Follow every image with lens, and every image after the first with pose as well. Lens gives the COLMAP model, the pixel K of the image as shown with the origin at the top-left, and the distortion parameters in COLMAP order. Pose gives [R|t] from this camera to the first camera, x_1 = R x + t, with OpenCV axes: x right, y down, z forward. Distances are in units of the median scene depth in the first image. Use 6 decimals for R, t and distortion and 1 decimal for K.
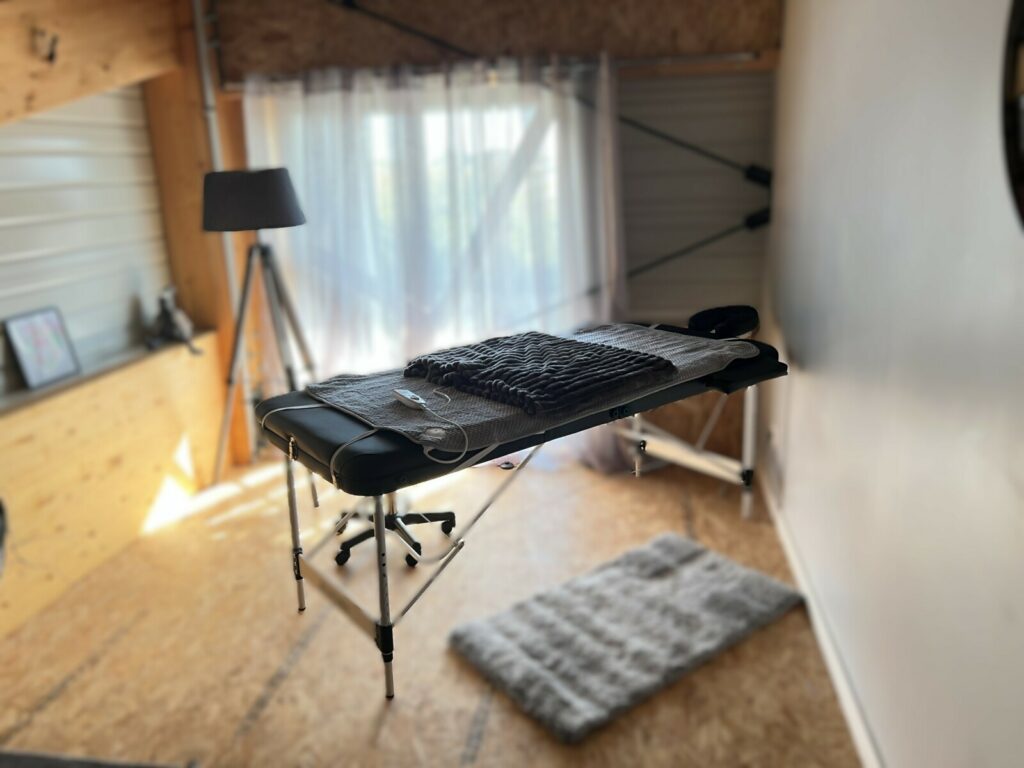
lens RADIAL K [[777.5, 0, 510.2], [0, 777.5, 385.2], [0, 0, 1]] dist [0.001091, -0.002356]
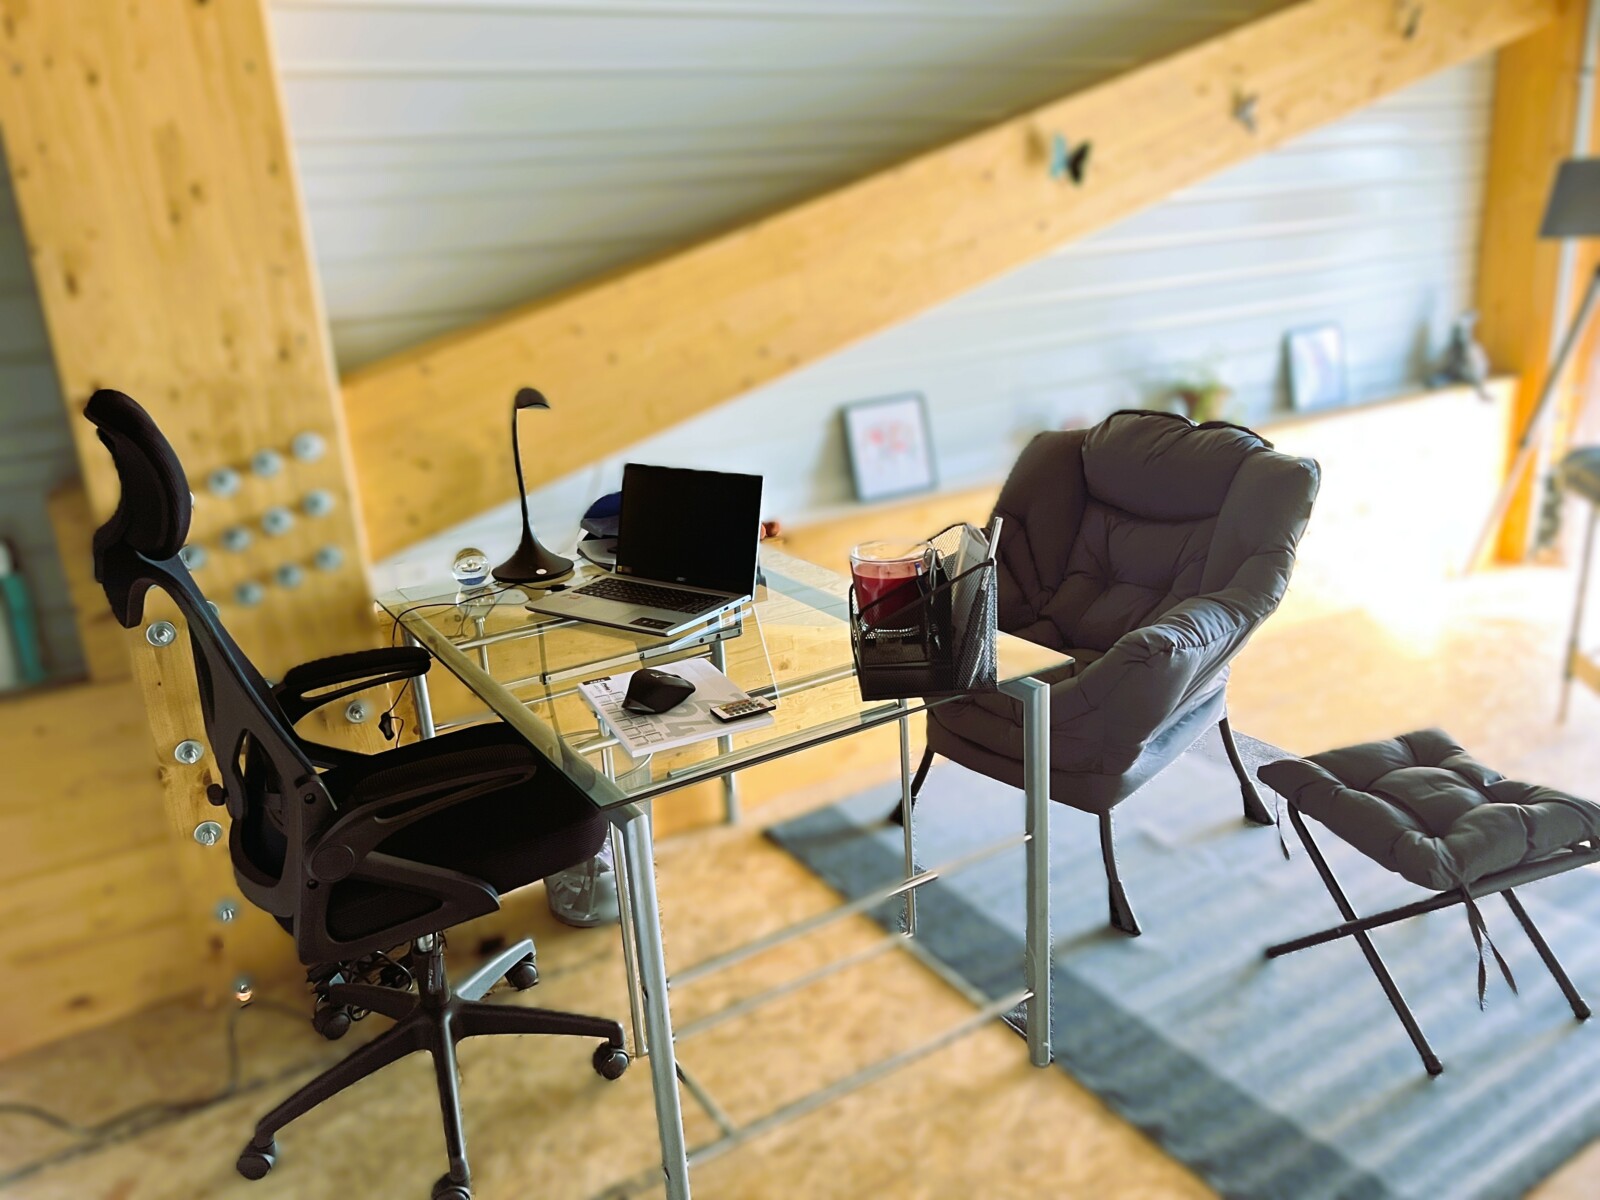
lens RADIAL K [[1214.9, 0, 793.9], [0, 1214.9, 595.1], [0, 0, 1]] dist [0.001091, -0.002356]
pose [[0.642945, 0.216185, -0.734769, 0.084509], [-0.166968, 0.975827, 0.141007, 0.094093], [0.747491, 0.032023, 0.663500, -0.313868]]
